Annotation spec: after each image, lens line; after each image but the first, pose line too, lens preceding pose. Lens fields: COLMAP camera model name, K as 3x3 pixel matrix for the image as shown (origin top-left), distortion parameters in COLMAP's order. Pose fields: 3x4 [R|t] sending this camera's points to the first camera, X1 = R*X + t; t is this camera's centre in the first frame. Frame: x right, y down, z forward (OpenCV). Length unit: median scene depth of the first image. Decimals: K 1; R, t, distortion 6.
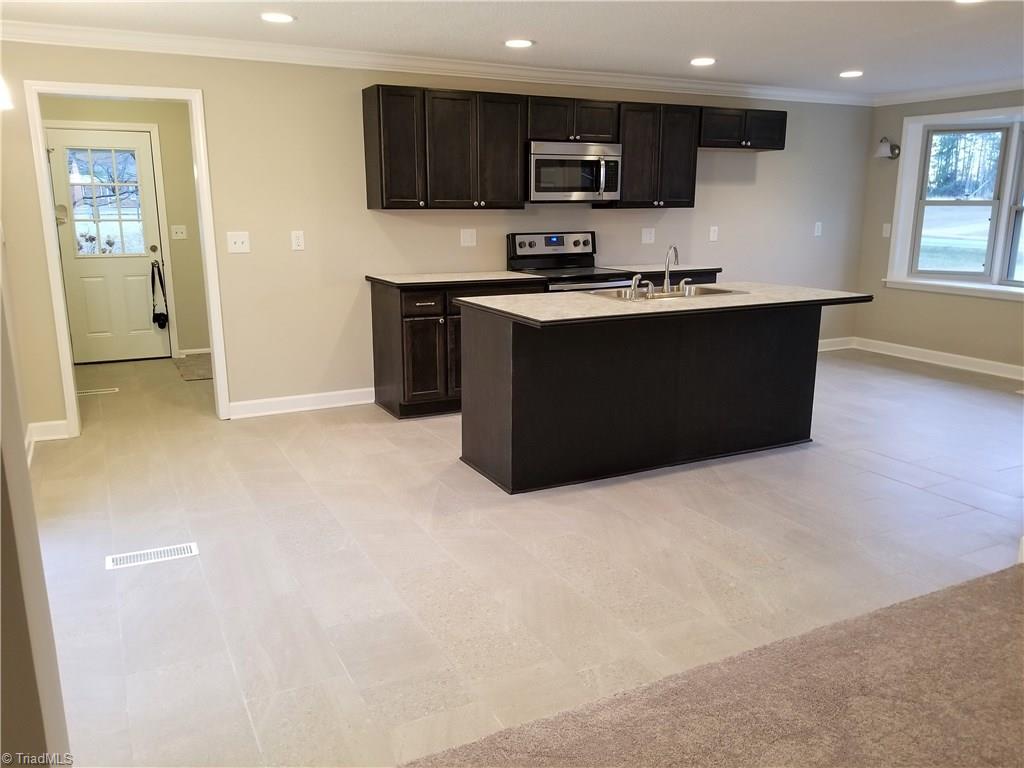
lens RADIAL K [[800.6, 0, 505.6], [0, 800.6, 394.1], [0, 0, 1]] dist [0.060628, -0.085528]
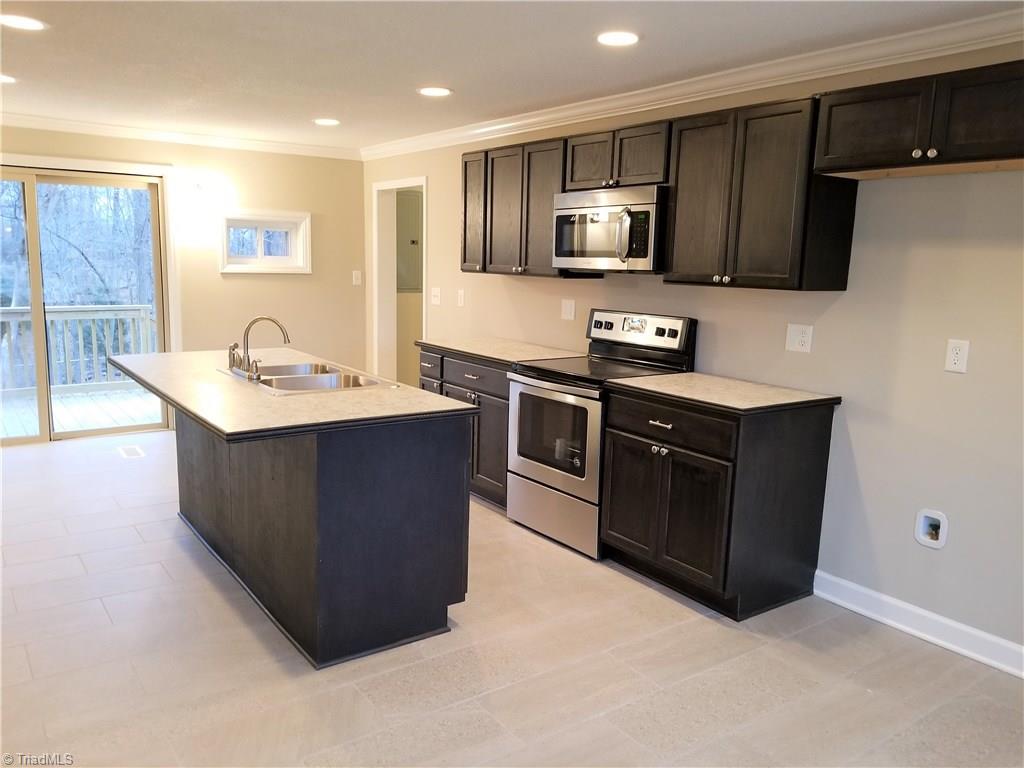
lens RADIAL K [[800.6, 0, 507.7], [0, 800.6, 388.5], [0, 0, 1]] dist [0.060628, -0.085528]
pose [[0.142678, 0.166297, -0.975699, 0.838264], [-0.251513, 0.959517, 0.126760, -0.222478], [0.957280, 0.227315, 0.178728, 0.871834]]
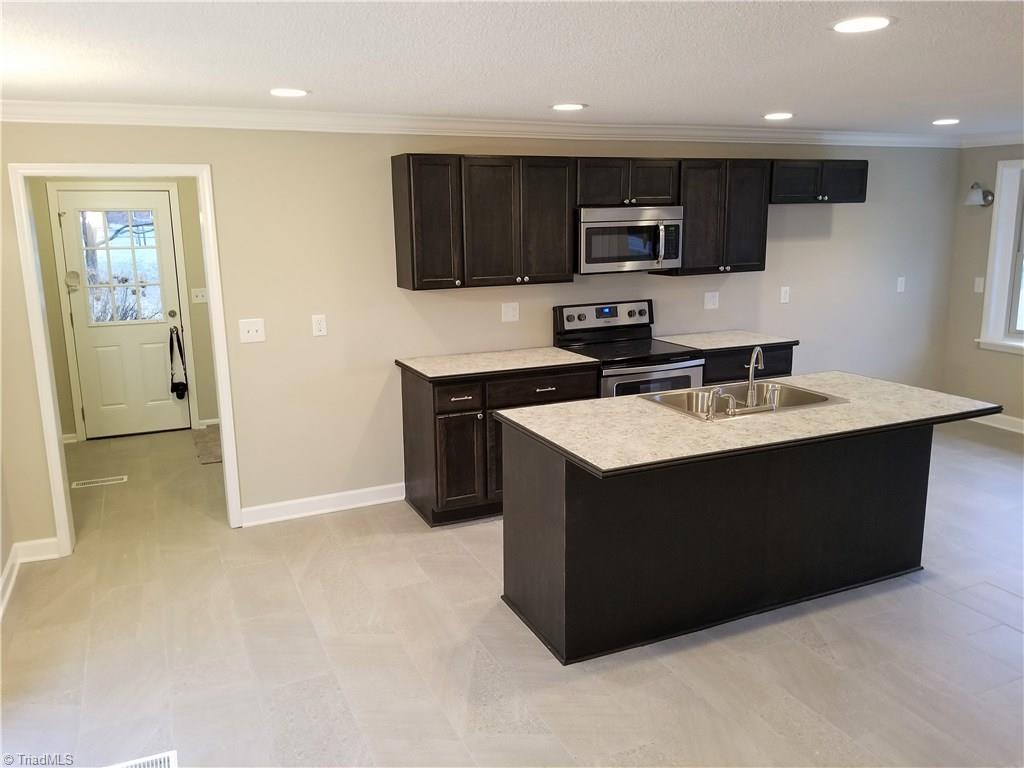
lens RADIAL K [[800.6, 0, 508.5], [0, 800.6, 377.7], [0, 0, 1]] dist [0.060628, -0.085528]
pose [[0.998903, -0.004391, -0.046615, -0.007691], [0.002933, 0.999506, -0.031291, -0.101798], [0.046730, 0.031120, 0.998423, 0.122838]]
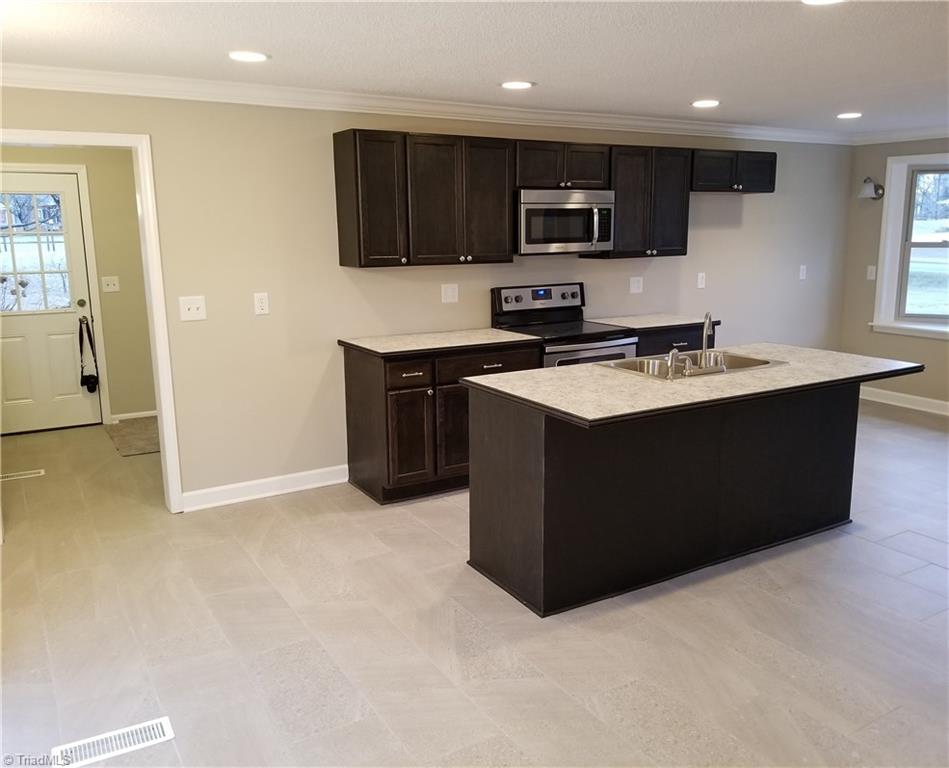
lens RADIAL K [[800.6, 0, 489.2], [0, 800.6, 384.9], [0, 0, 1]] dist [0.060082, -0.078865]
pose [[0.996921, -0.021702, 0.075345, -0.077688], [0.024374, 0.999100, -0.034724, -0.064836], [-0.074524, 0.036453, 0.996553, 0.112847]]
